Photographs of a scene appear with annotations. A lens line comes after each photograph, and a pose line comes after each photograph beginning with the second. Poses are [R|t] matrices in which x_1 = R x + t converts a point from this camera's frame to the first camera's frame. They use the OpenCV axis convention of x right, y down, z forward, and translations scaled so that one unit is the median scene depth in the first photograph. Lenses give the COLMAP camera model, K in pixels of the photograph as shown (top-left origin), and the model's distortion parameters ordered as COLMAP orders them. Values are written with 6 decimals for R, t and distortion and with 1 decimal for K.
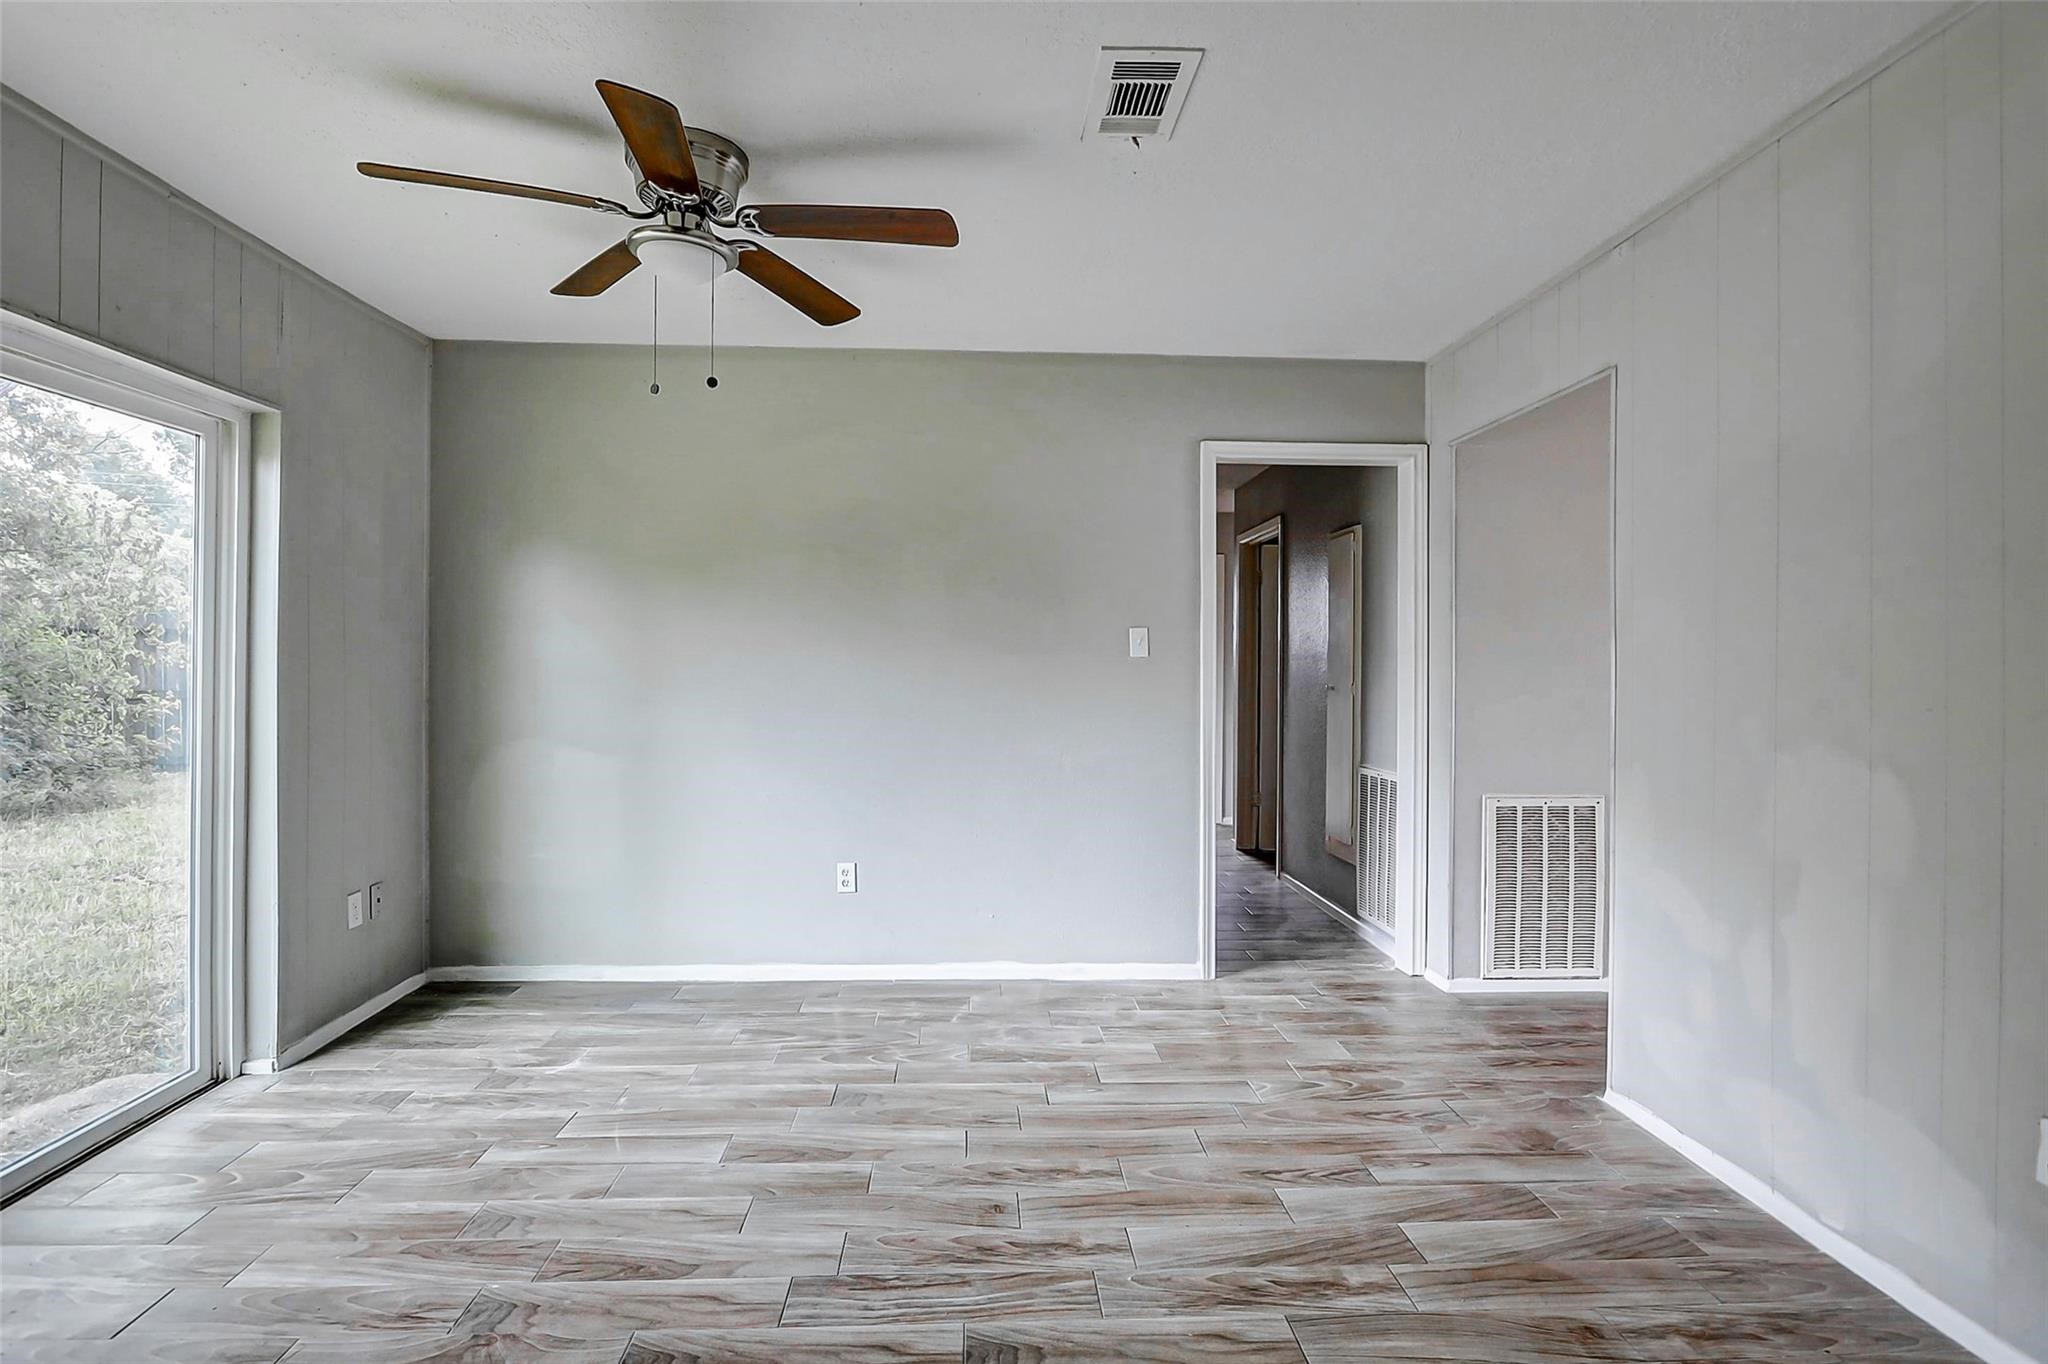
lens RADIAL K [[993.5, 0, 998.2], [0, 993.5, 670.7], [0, 0, 1]] dist [-0.013529, 0.000216]
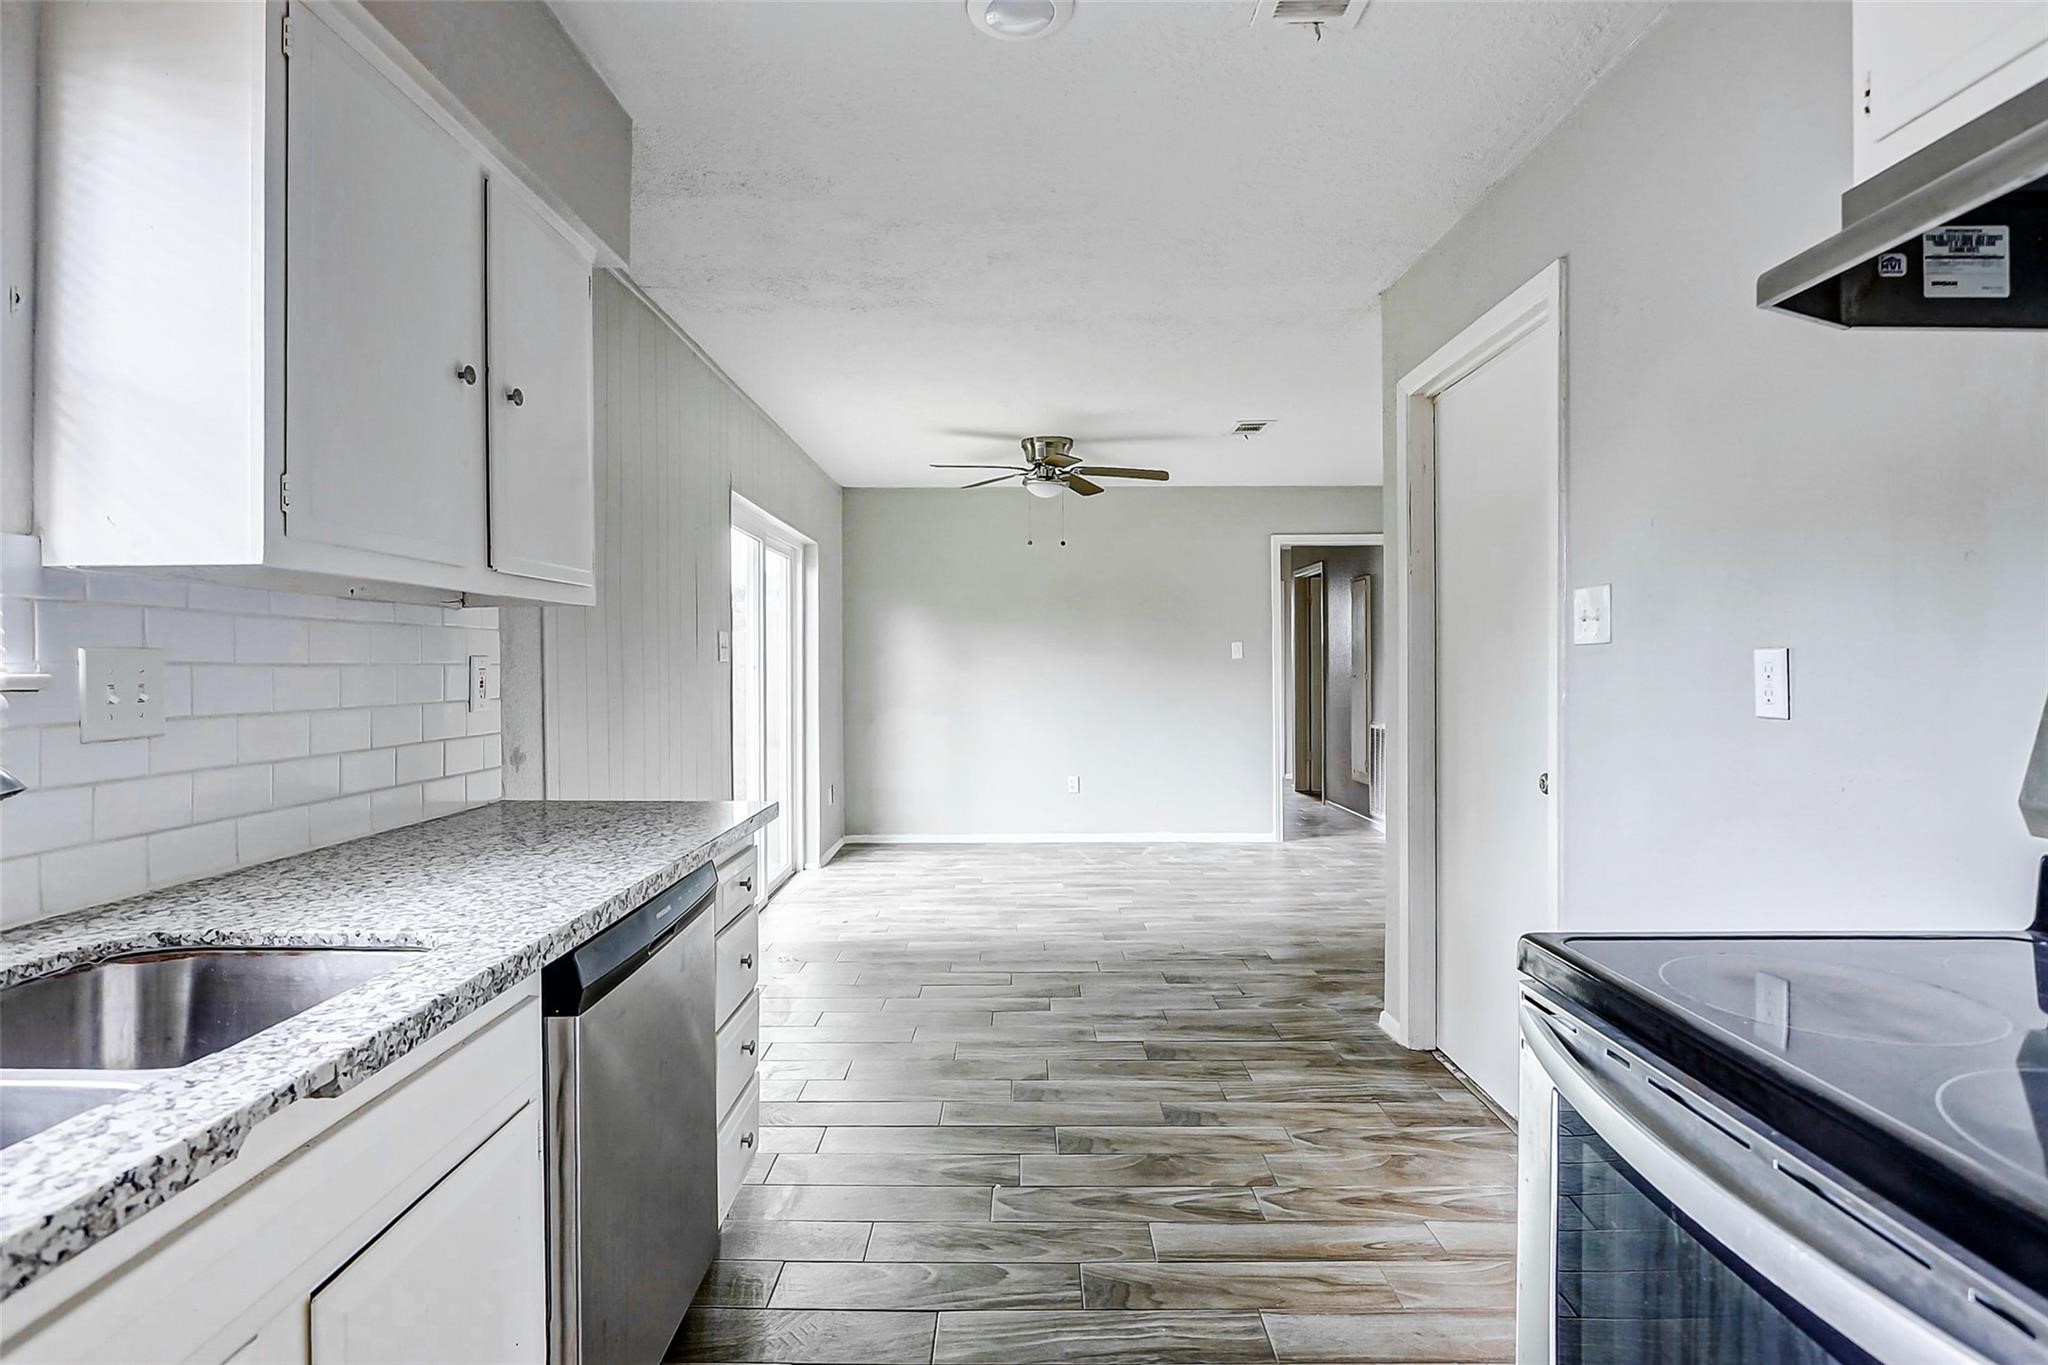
lens RADIAL K [[996.0, 0, 1014.9], [0, 996.0, 669.3], [0, 0, 1]] dist [-0.016824, 0.004881]
pose [[0.999172, -0.011895, -0.038919, -0.219096], [0.011899, 0.999929, -0.000128, 0.001026], [0.038918, -0.000335, 0.999242, -0.929002]]
